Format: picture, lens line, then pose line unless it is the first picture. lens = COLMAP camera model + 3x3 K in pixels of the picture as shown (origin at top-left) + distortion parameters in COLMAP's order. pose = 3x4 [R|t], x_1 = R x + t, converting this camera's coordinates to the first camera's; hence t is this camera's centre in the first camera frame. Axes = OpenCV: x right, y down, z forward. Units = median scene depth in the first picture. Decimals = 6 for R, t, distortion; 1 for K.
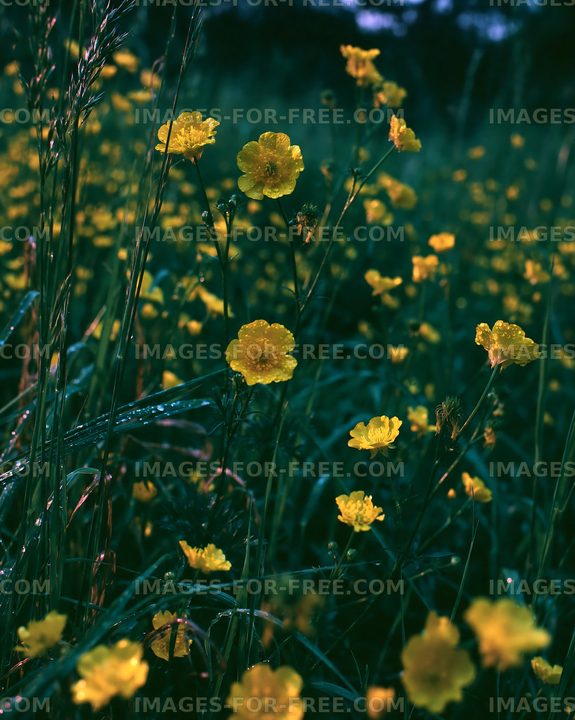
lens RADIAL K [[567.7, 0, 282.6], [0, 567.7, 360.1], [0, 0, 1]] dist [0.001407, -0.001802]
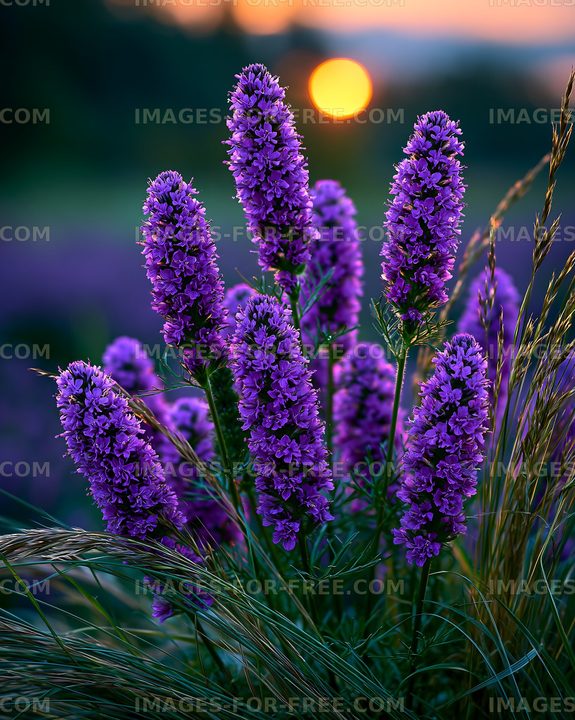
lens RADIAL K [[567.7, 0, 282.6], [0, 567.7, 360.1], [0, 0, 1]] dist [0.001407, -0.001802]
pose [[1.000000, 0.000020, 0.000010, -0.000045], [-0.000020, 0.999999, -0.001037, -0.206318], [-0.000010, 0.001037, 0.999999, -0.000175]]
